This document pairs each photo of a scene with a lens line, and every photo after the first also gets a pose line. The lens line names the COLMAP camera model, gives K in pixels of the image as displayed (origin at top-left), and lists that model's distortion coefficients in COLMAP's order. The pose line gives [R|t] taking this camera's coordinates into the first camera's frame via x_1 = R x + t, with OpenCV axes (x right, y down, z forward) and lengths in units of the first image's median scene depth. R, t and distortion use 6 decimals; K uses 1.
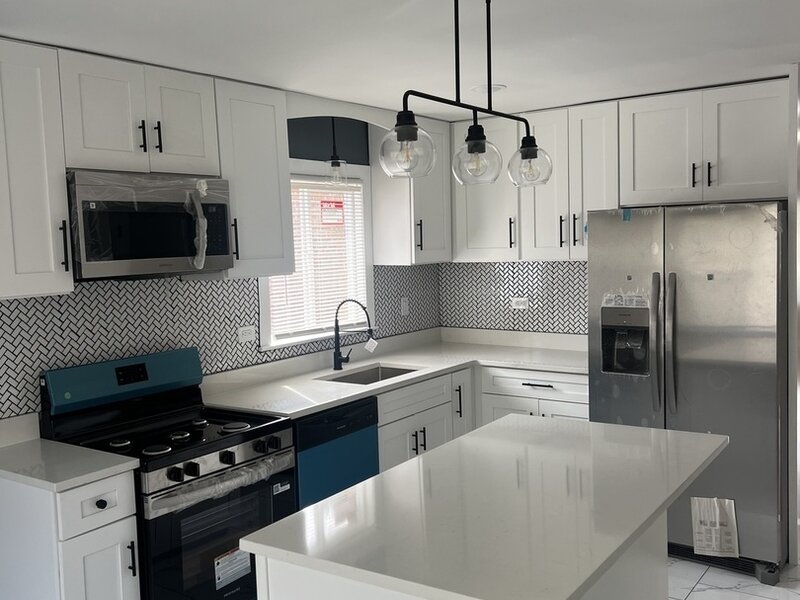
lens RADIAL K [[815.5, 0, 383.5], [0, 815.5, 302.7], [0, 0, 1]] dist [0.166302, -0.311717]
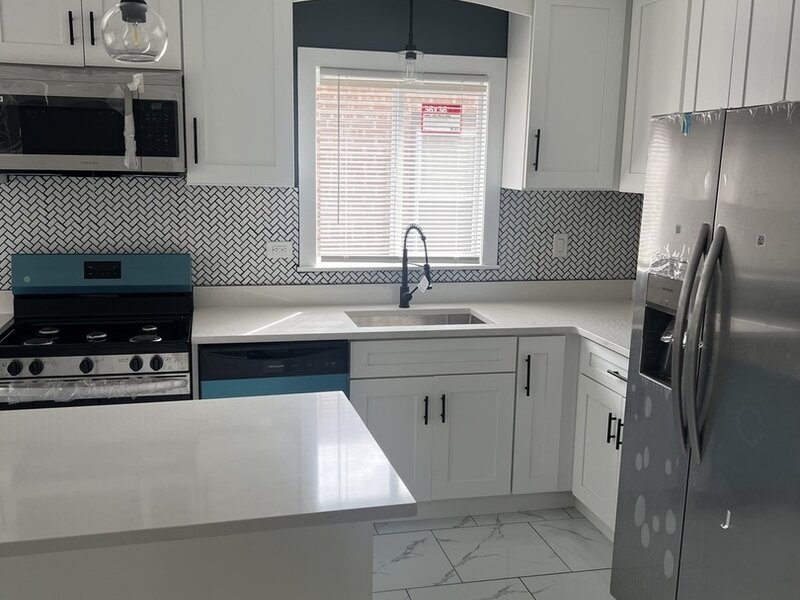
lens RADIAL K [[815.5, 0, 383.5], [0, 815.5, 302.7], [0, 0, 1]] dist [0.166302, -0.311717]
pose [[0.732491, 0.158549, -0.662057, 0.518486], [-0.095010, 0.986793, 0.131198, -0.033928], [0.674114, -0.033199, 0.737881, 0.383819]]
